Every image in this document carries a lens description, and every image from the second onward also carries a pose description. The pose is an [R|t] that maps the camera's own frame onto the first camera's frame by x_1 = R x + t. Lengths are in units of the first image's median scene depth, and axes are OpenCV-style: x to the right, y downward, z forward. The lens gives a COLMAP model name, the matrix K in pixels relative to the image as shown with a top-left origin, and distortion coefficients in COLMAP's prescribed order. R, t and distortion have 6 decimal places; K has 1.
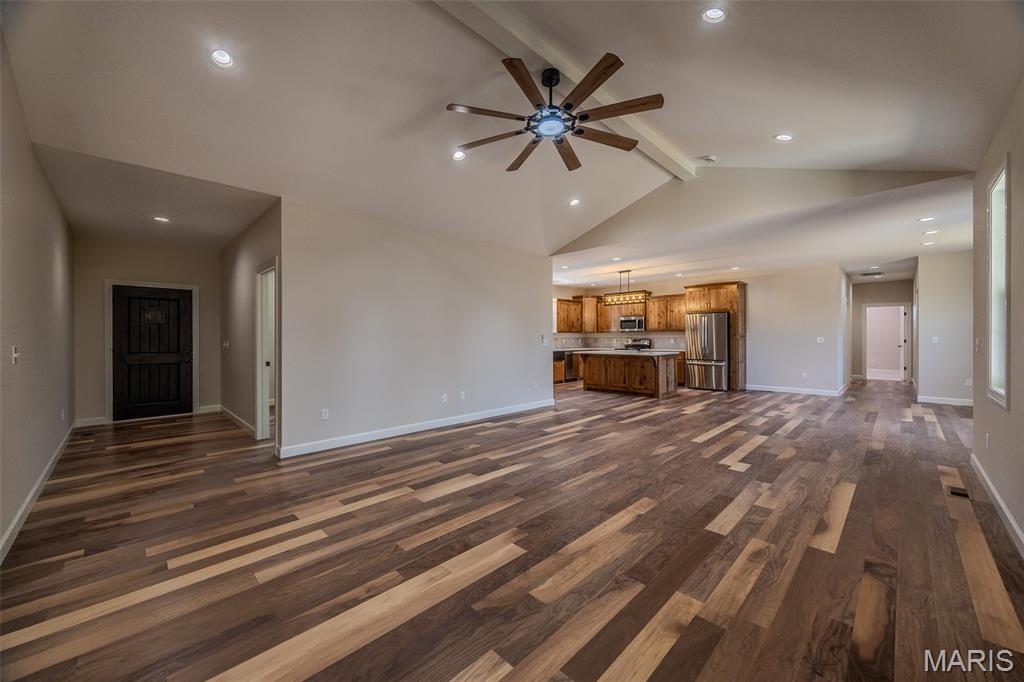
lens RADIAL K [[388.6, 0, 513.5], [0, 388.6, 339.6], [0, 0, 1]] dist [-0.003980, -0.000133]
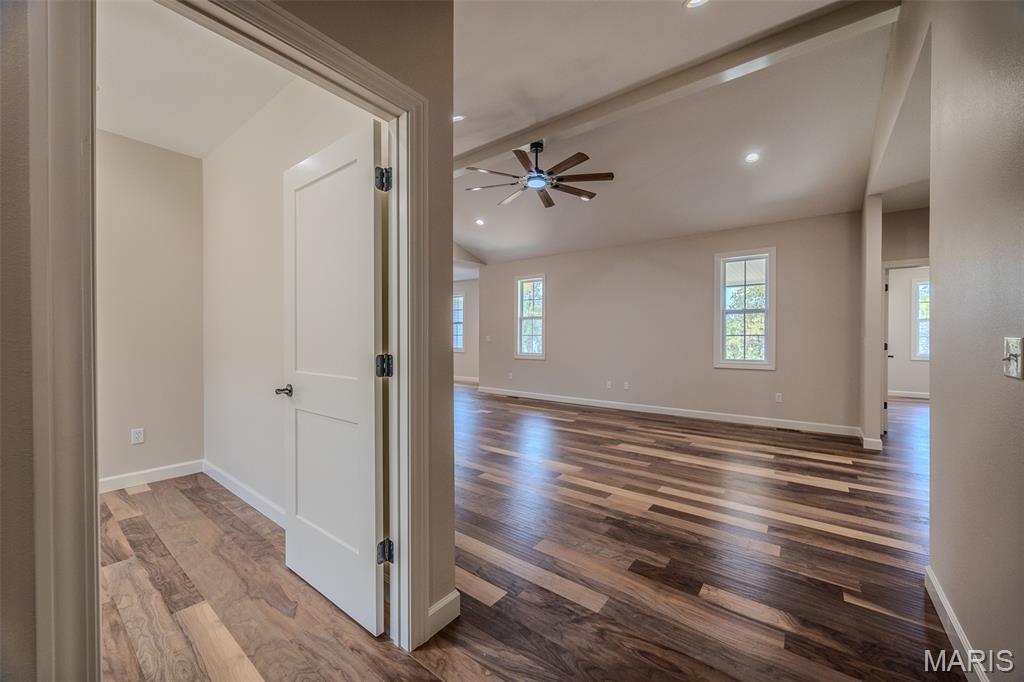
lens RADIAL K [[391.0, 0, 517.3], [0, 391.0, 339.7], [0, 0, 1]] dist [-0.000886, -0.000010]
pose [[-0.135537, -0.001672, 0.990771, -0.719341], [0.003825, 0.999990, 0.002210, 0.008758], [-0.990765, 0.004090, -0.135529, 0.700931]]
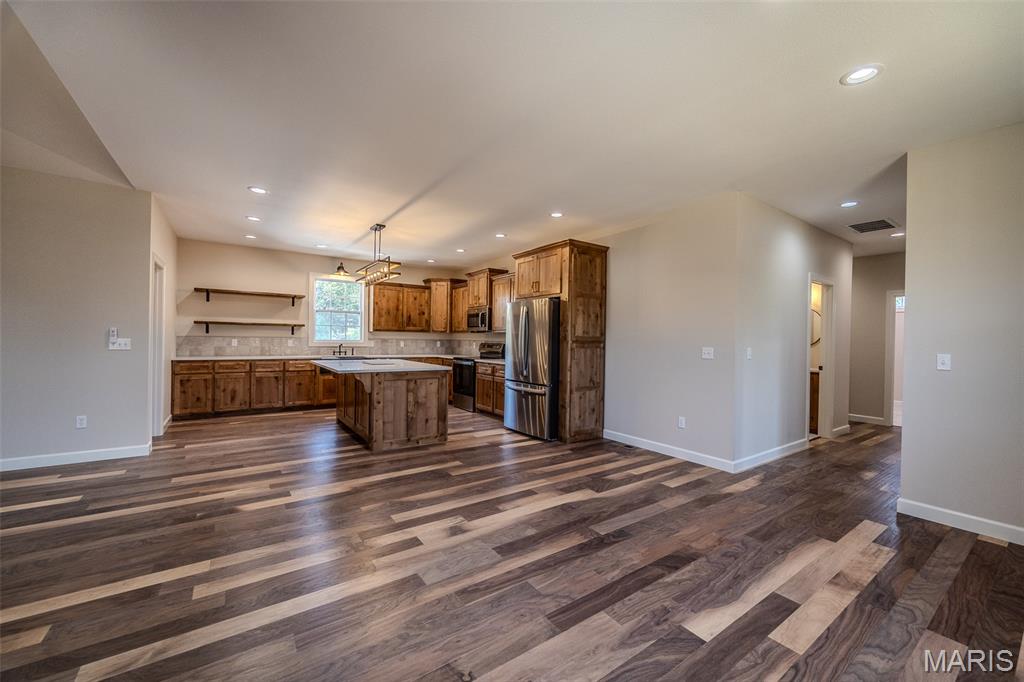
lens RADIAL K [[401.5, 0, 513.0], [0, 401.5, 342.8], [0, 0, 1]] dist [0.000292, -0.000107]
pose [[0.984514, 0.022542, -0.173849, 0.897816], [-0.022161, 0.999746, 0.004132, -0.010896], [0.173898, -0.000216, 0.984764, 0.649568]]
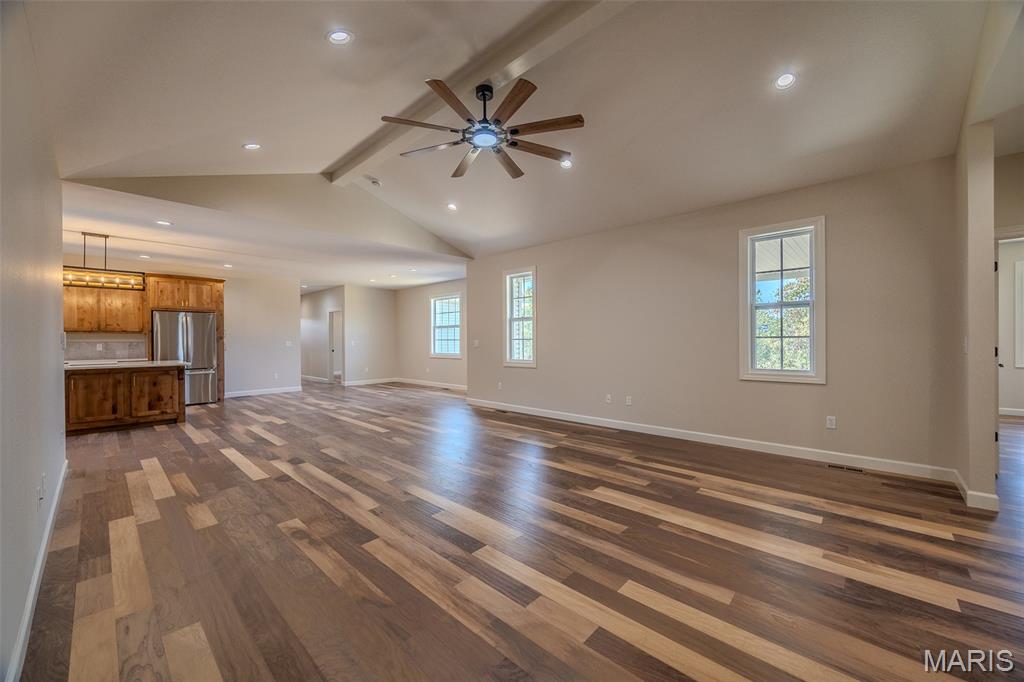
lens RADIAL K [[391.2, 0, 513.9], [0, 391.2, 341.7], [0, 0, 1]] dist [-0.001177, -0.000209]
pose [[-0.039214, 0.002622, 0.999227, -0.543960], [0.011182, 0.999935, -0.002185, 0.006563], [-0.999168, 0.011088, -0.039240, 0.538421]]
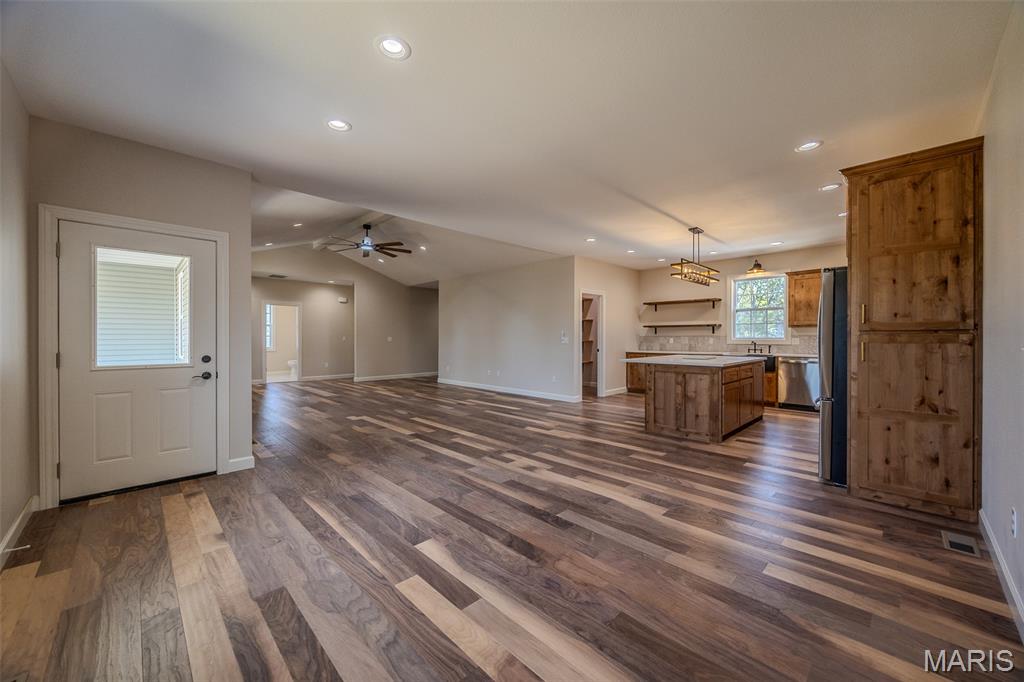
lens RADIAL K [[388.6, 0, 513.5], [0, 388.6, 339.6], [0, 0, 1]] dist [-0.003980, -0.000133]
pose [[-0.008827, 0.011210, -0.999898, 1.376673], [-0.005440, 0.999922, 0.011258, -0.006045], [0.999946, 0.005539, -0.008766, 1.064972]]
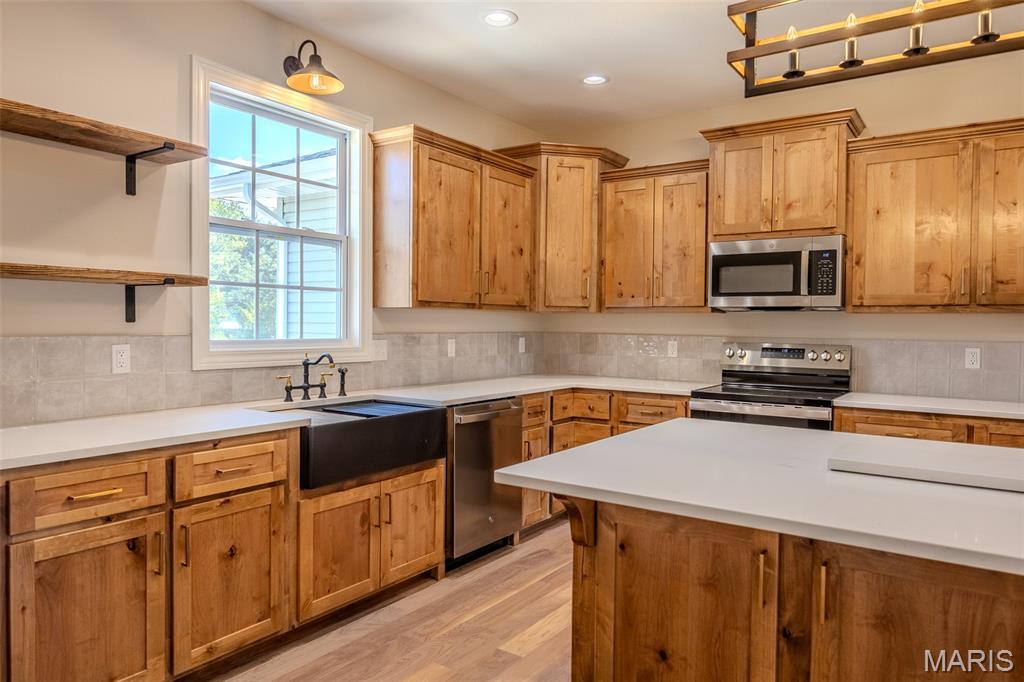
lens RADIAL K [[677.7, 0, 512.0], [0, 677.7, 341.0], [0, 0, 1]] dist [-0.009750, -0.001327]
pose [[0.983114, 0.011330, 0.182643, 0.186840], [-0.015068, 0.999704, 0.019091, -0.015487], [-0.182372, -0.021521, 0.982994, 1.242846]]
